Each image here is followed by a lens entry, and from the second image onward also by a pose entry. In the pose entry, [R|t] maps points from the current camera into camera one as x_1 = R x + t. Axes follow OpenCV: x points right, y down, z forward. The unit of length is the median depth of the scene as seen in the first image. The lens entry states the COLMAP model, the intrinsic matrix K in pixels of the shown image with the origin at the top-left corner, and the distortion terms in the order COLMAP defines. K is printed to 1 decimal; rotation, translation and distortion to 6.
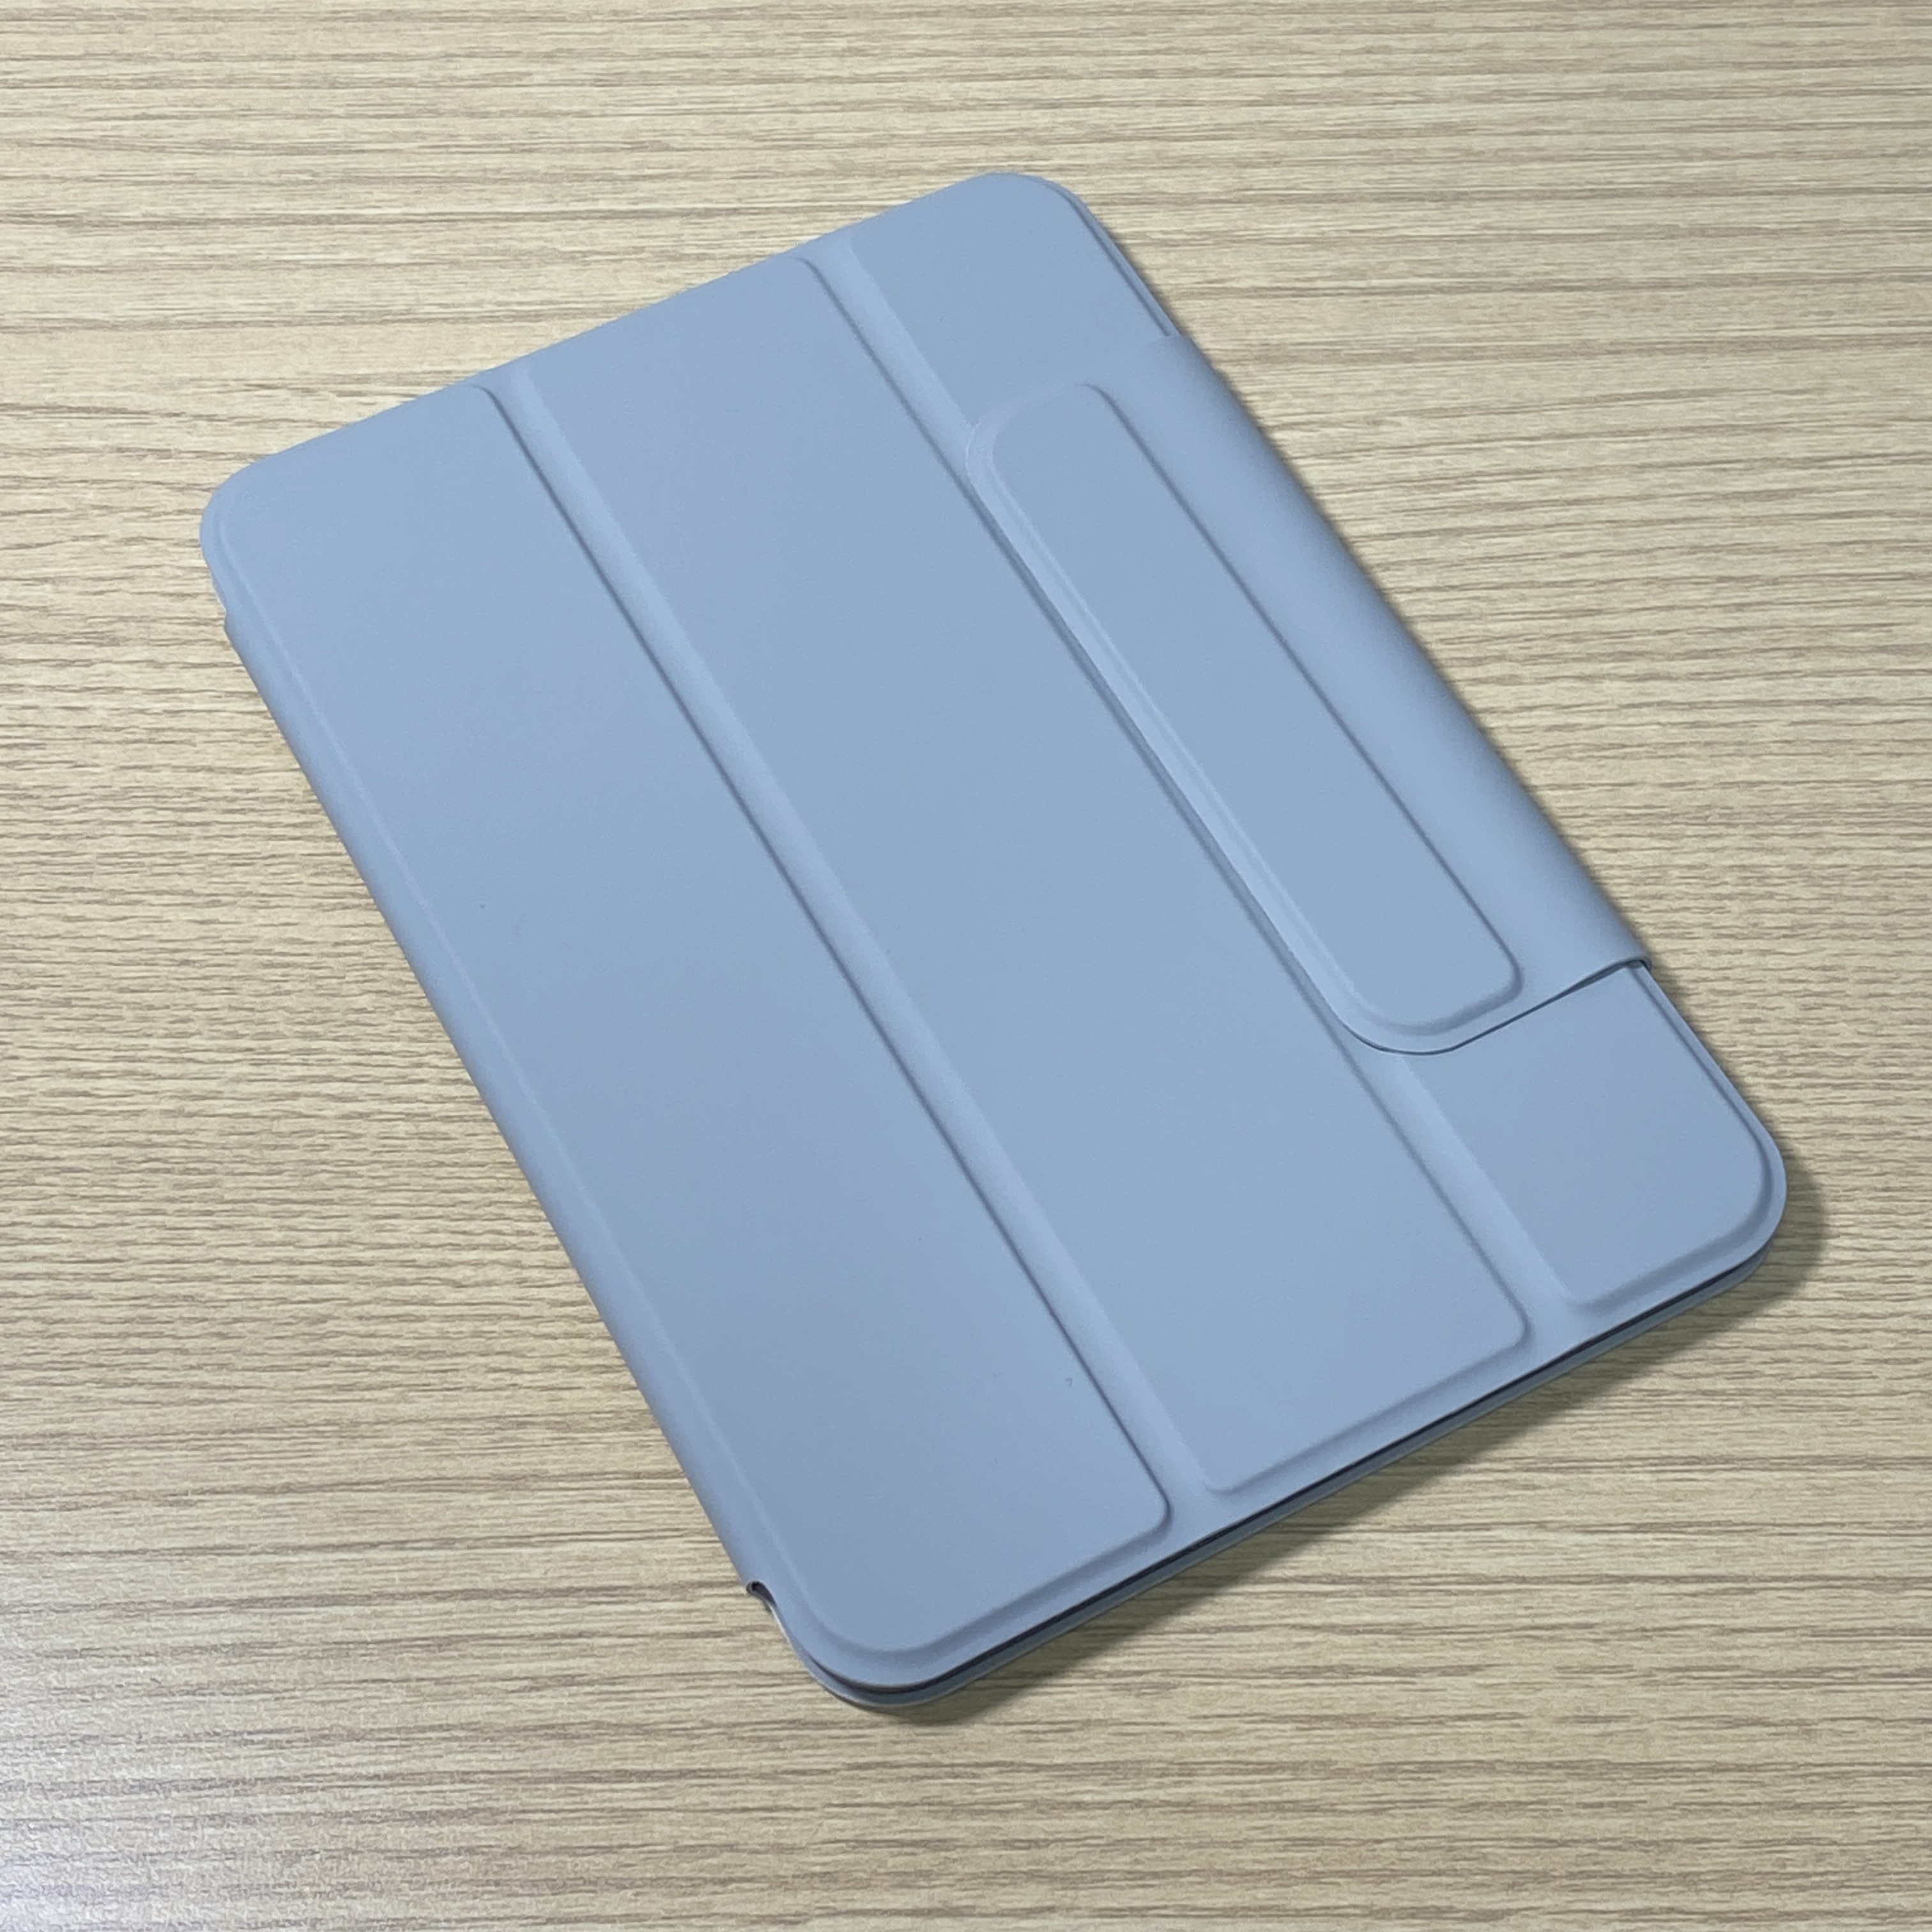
lens RADIAL K [[3778.2, 0, 999.2], [0, 3778.2, 925.2], [0, 0, 1]] dist [0.112707, 0.000000]
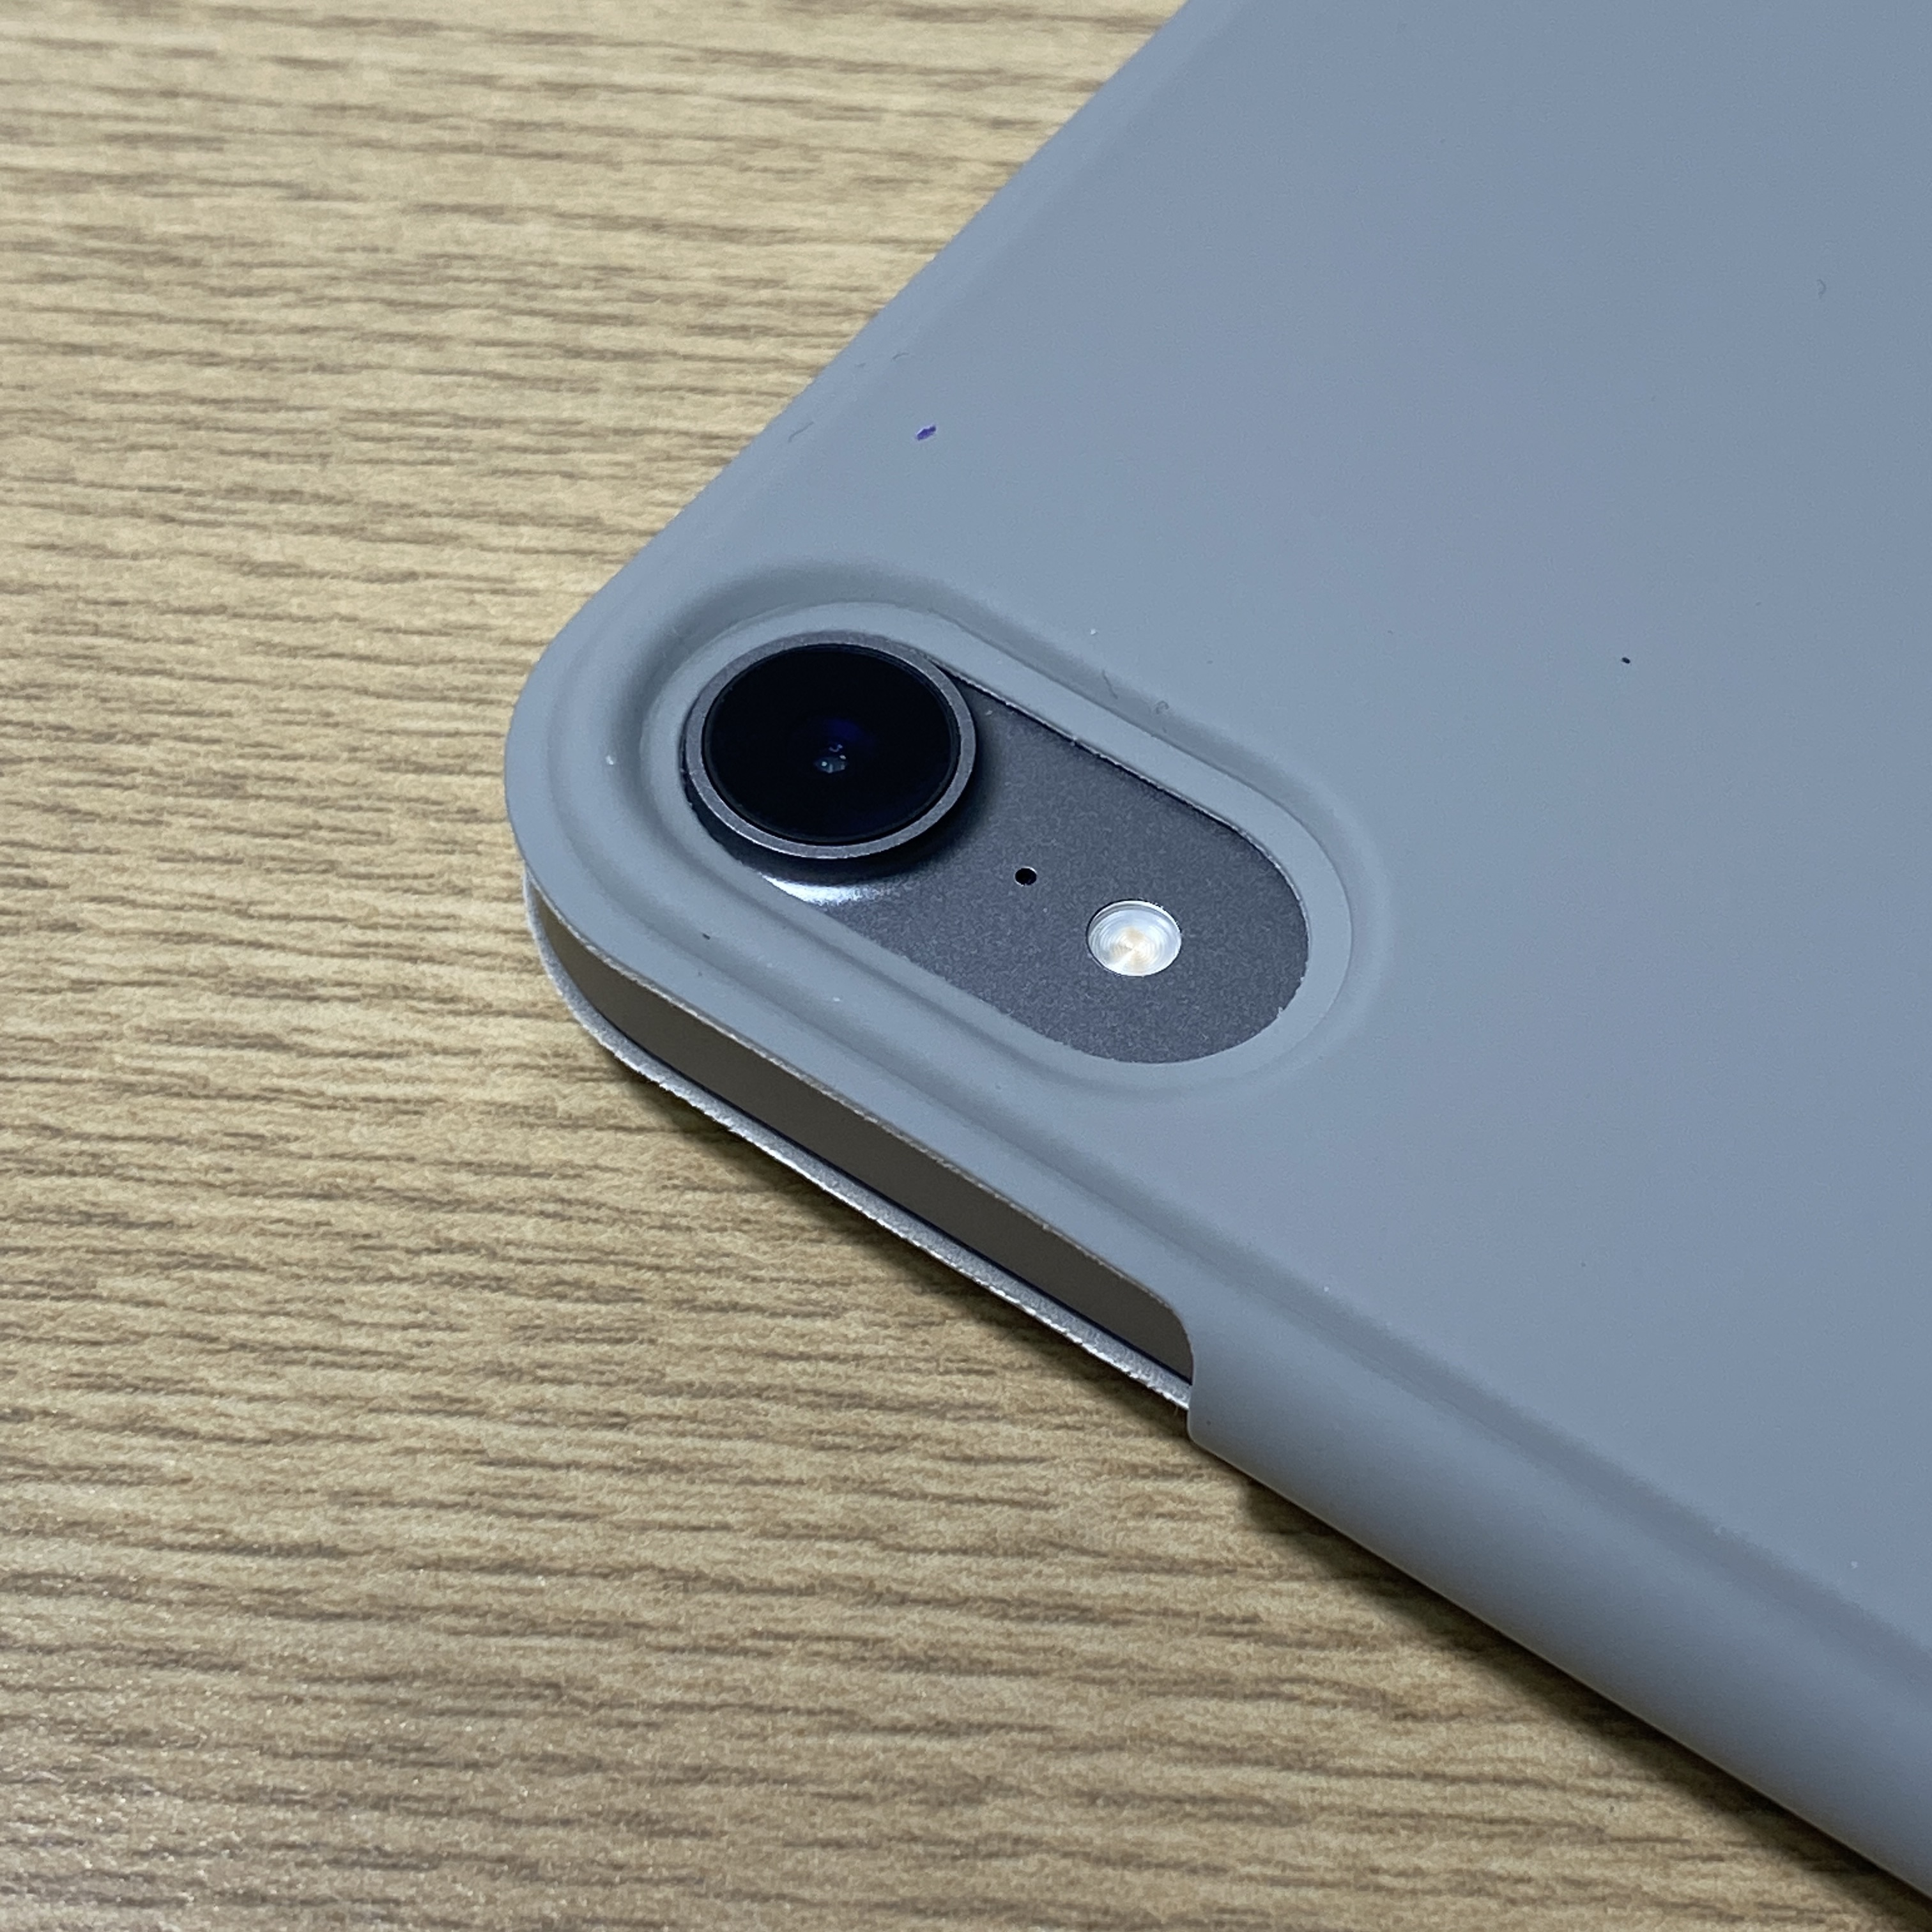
lens RADIAL K [[3942.1, 0, 1013.9], [0, 3942.1, 955.5], [0, 0, 1]] dist [0.134025, 0.000000]
pose [[0.996984, 0.062855, -0.045525, -0.159482], [-0.065632, 0.995897, -0.062299, 0.054411], [0.041422, 0.065099, 0.997019, 0.655265]]
